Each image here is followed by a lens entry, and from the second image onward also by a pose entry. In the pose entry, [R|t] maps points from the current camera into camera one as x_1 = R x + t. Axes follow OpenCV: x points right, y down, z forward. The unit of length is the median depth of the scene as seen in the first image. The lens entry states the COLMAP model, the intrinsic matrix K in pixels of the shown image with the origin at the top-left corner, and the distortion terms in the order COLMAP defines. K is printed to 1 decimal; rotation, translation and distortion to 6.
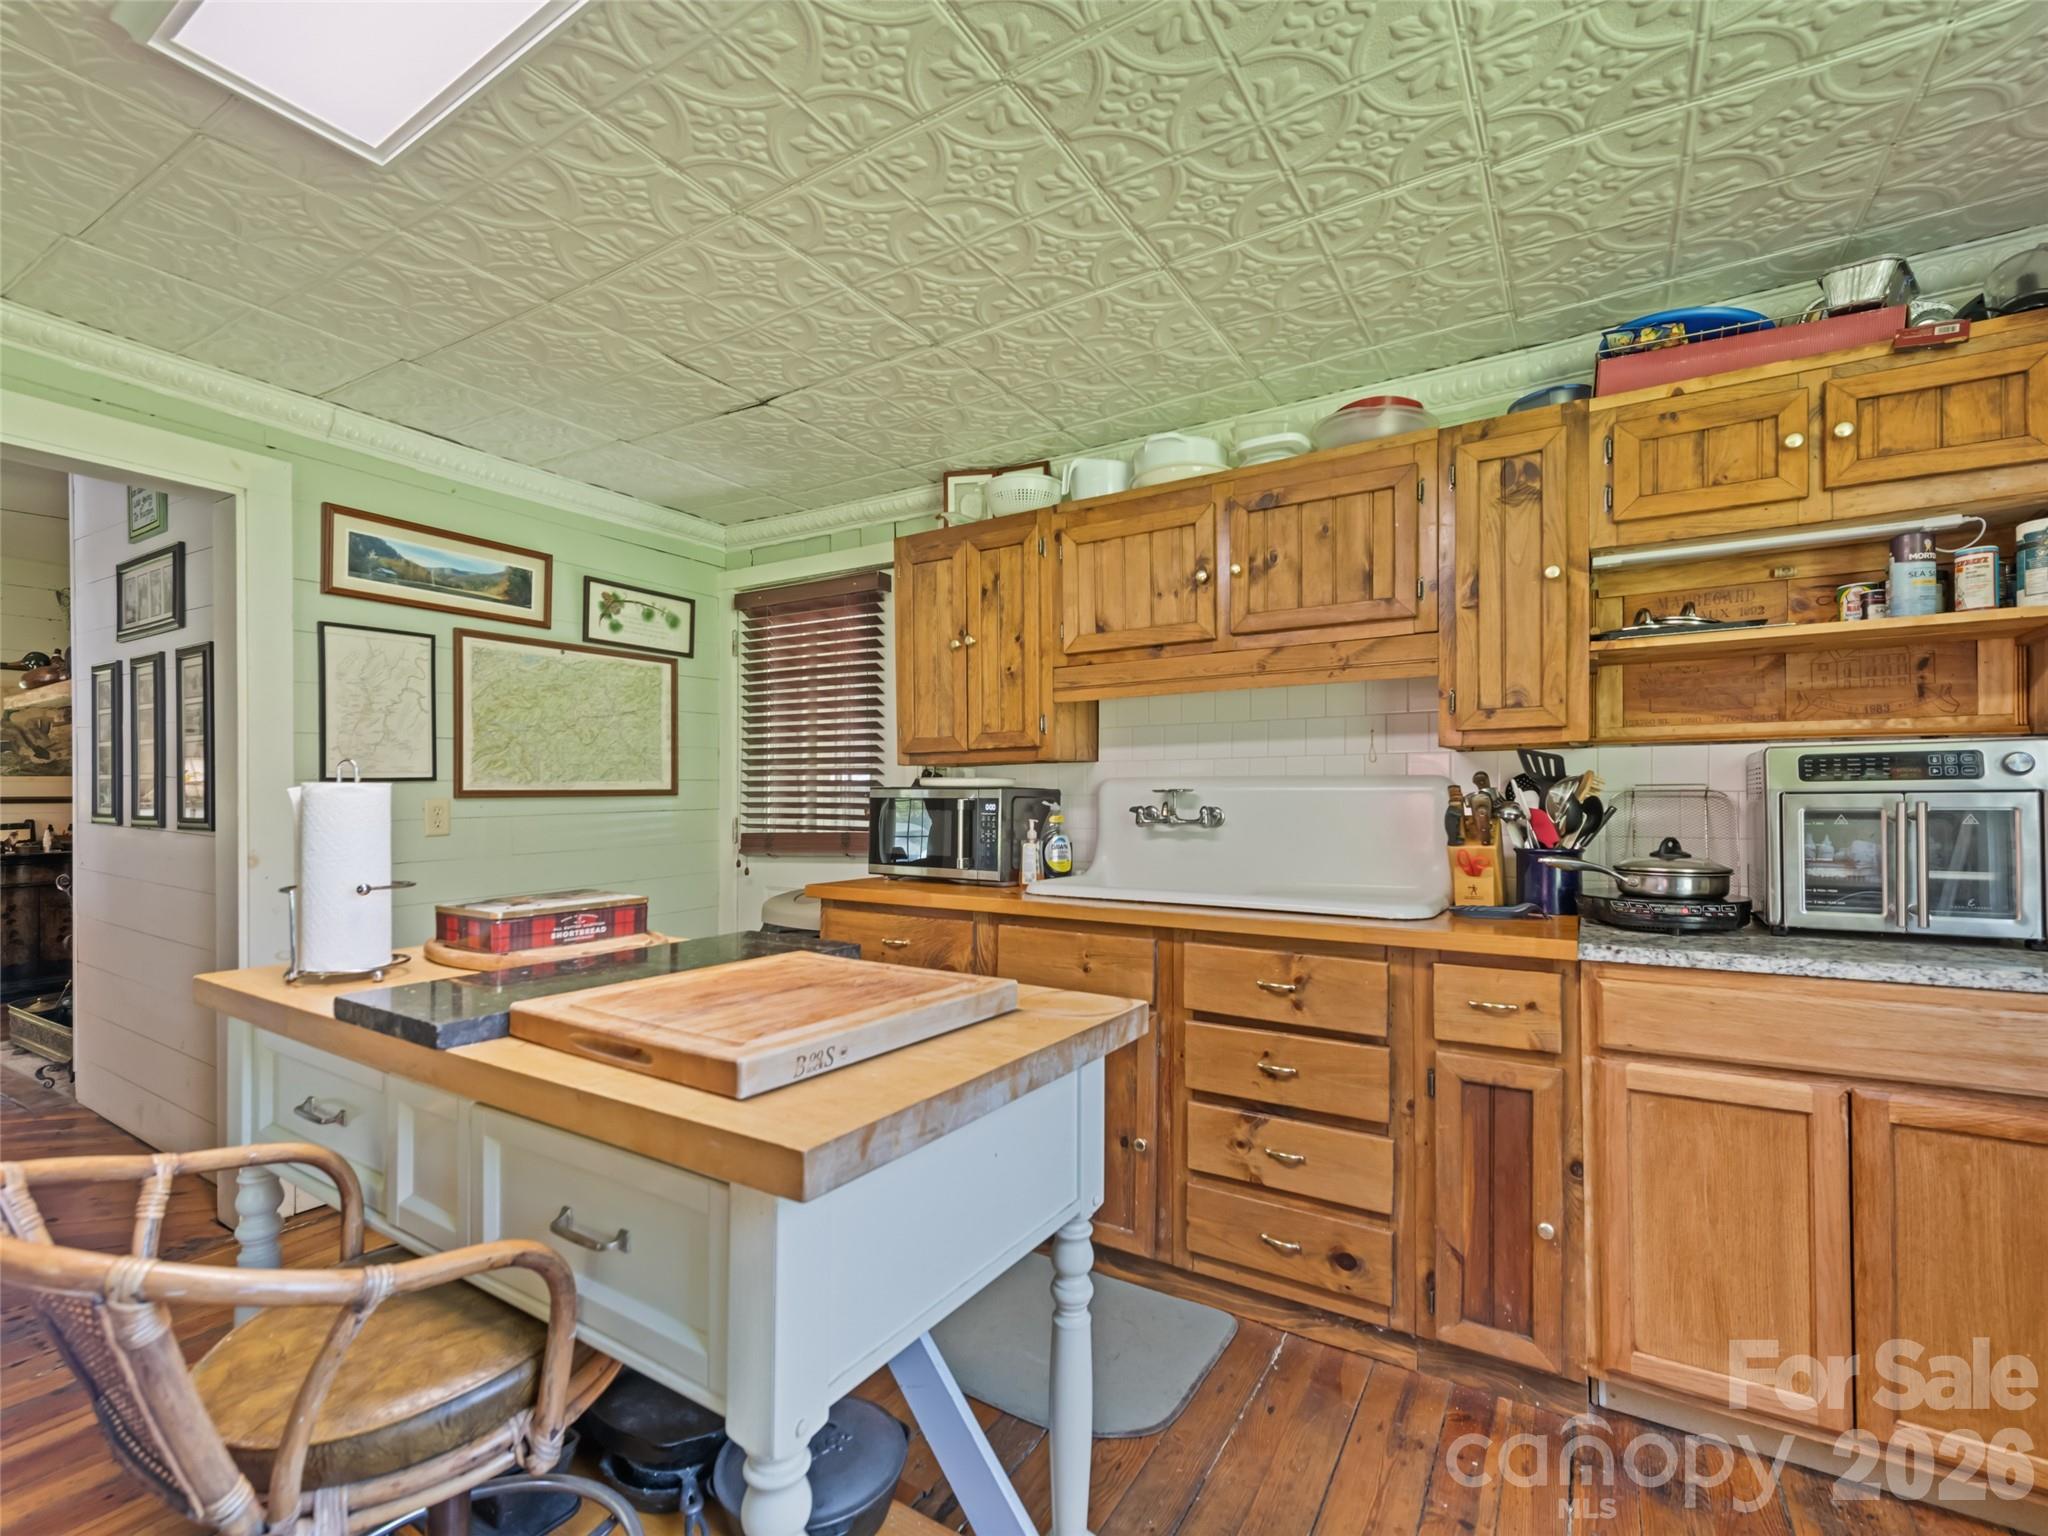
lens RADIAL K [[921.1, 0, 1037.1], [0, 921.1, 784.8], [0, 0, 1]] dist [0.015408, -0.002058]
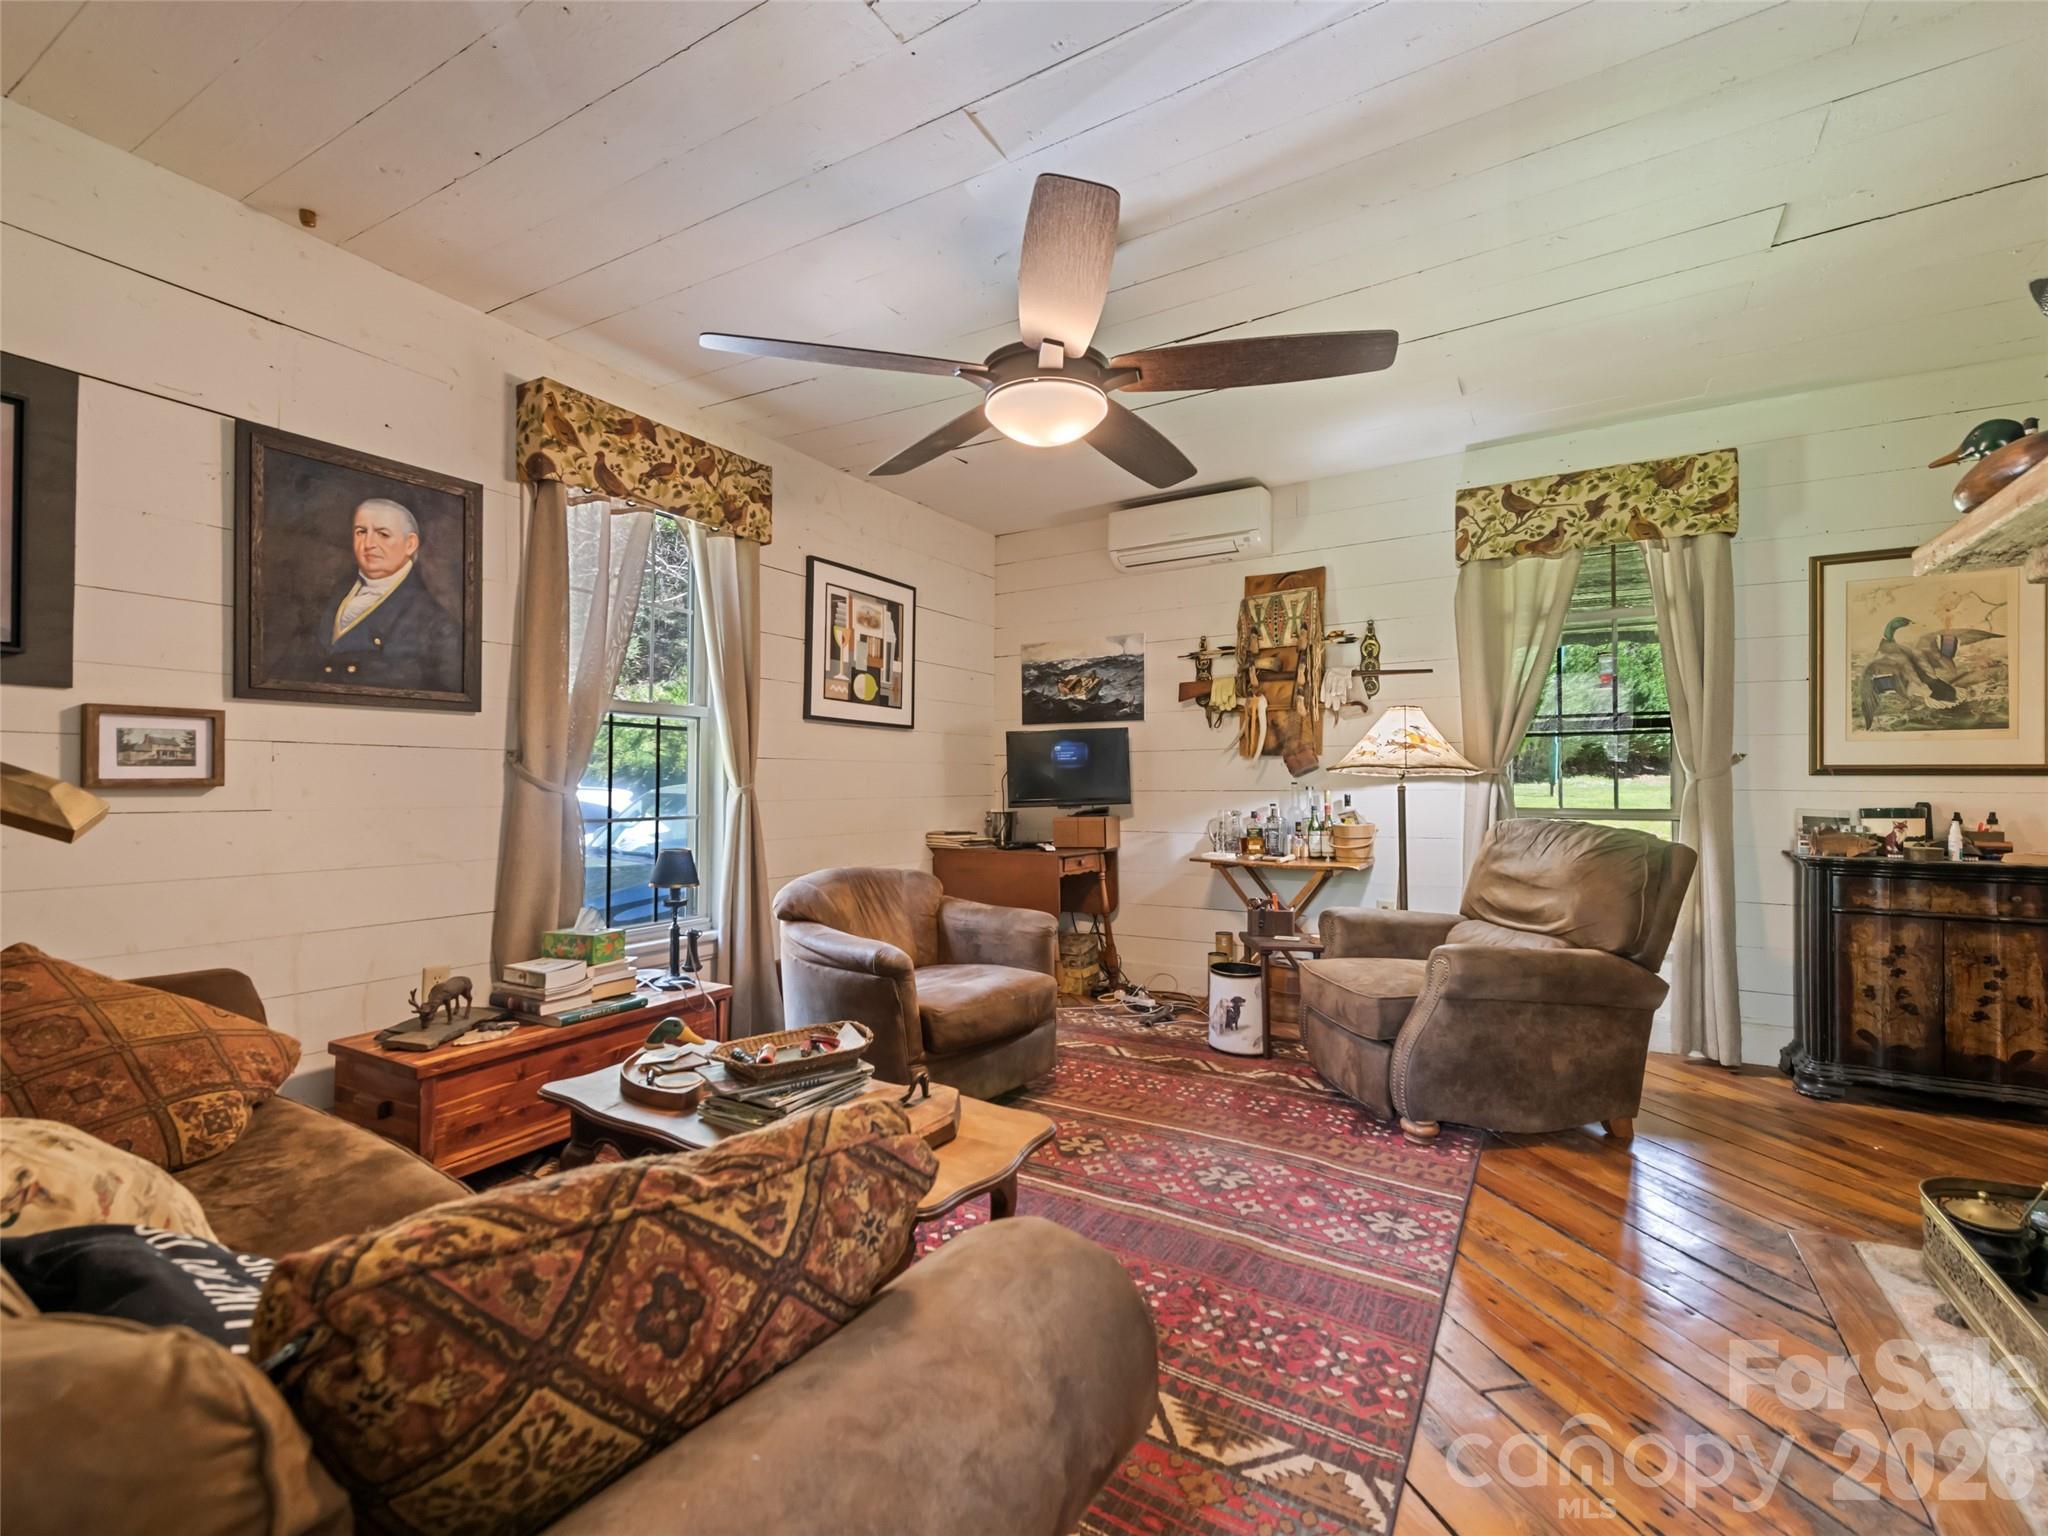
lens RADIAL K [[921.1, 0, 1006.2], [0, 921.1, 782.0], [0, 0, 1]] dist [0.015408, -0.002058]
pose [[0.007211, 0.013688, -0.999880, -0.501097], [-0.000532, 0.999906, 0.013685, 0.016758], [0.999974, 0.000433, 0.007218, 0.422711]]
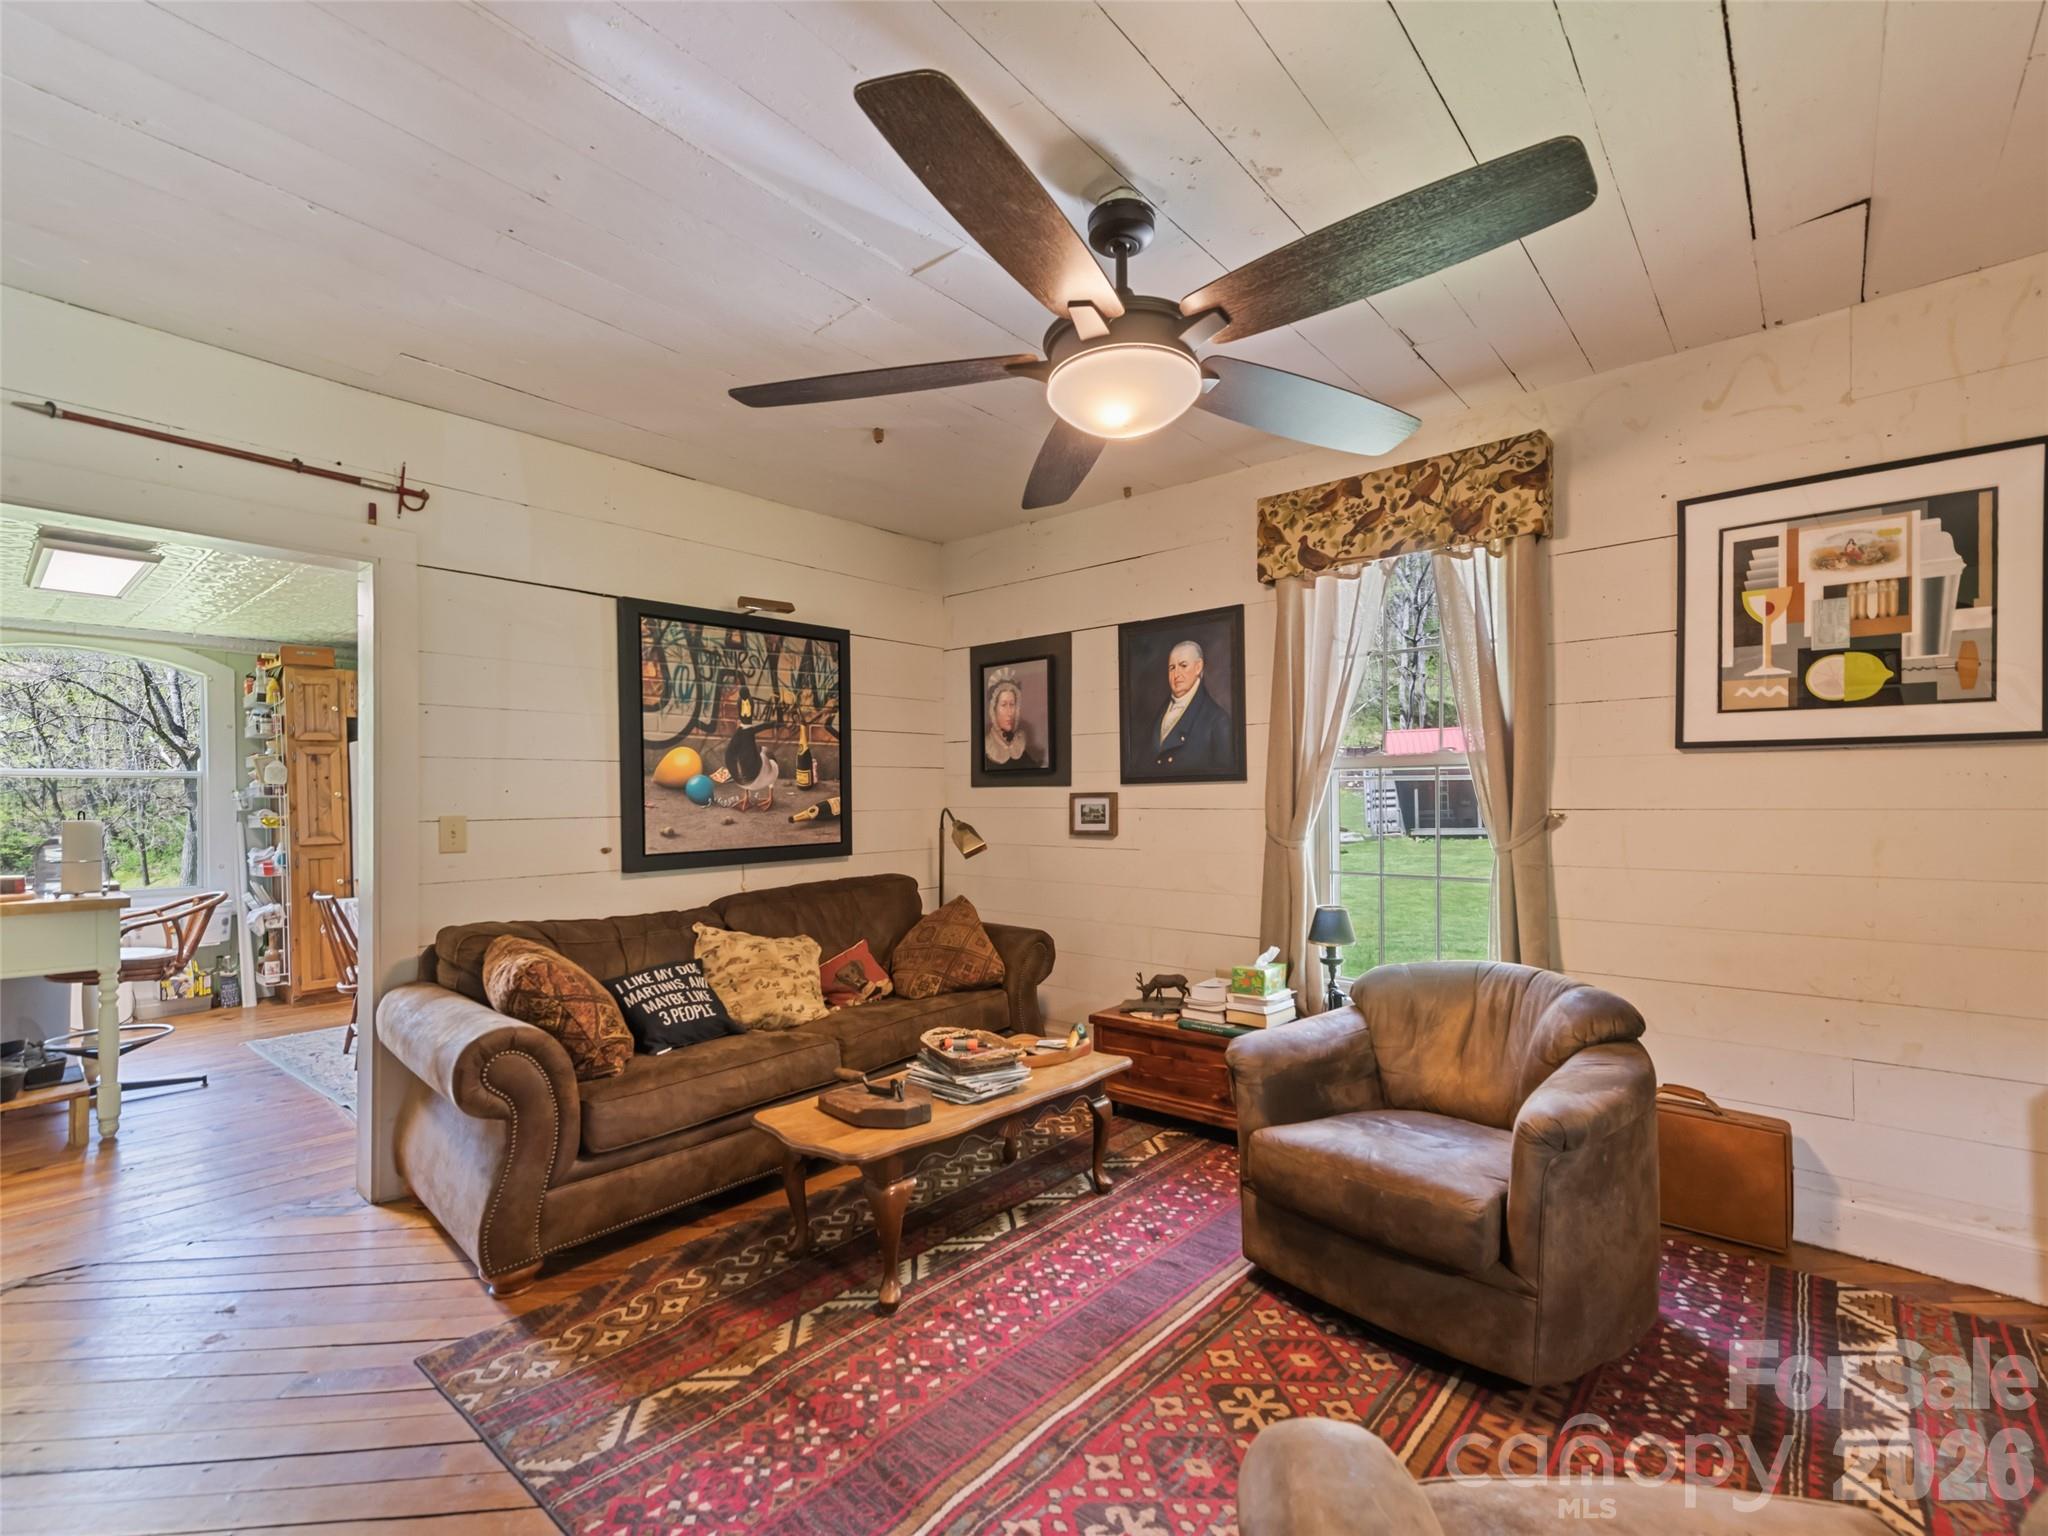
lens RADIAL K [[921.1, 0, 1018.0], [0, 921.1, 801.2], [0, 0, 1]] dist [0.015408, -0.002058]
pose [[-0.985598, 0.016532, 0.168295, -0.977180], [0.014561, 0.999810, -0.012941, 0.005713], [-0.168477, -0.010304, -0.985652, 0.813649]]
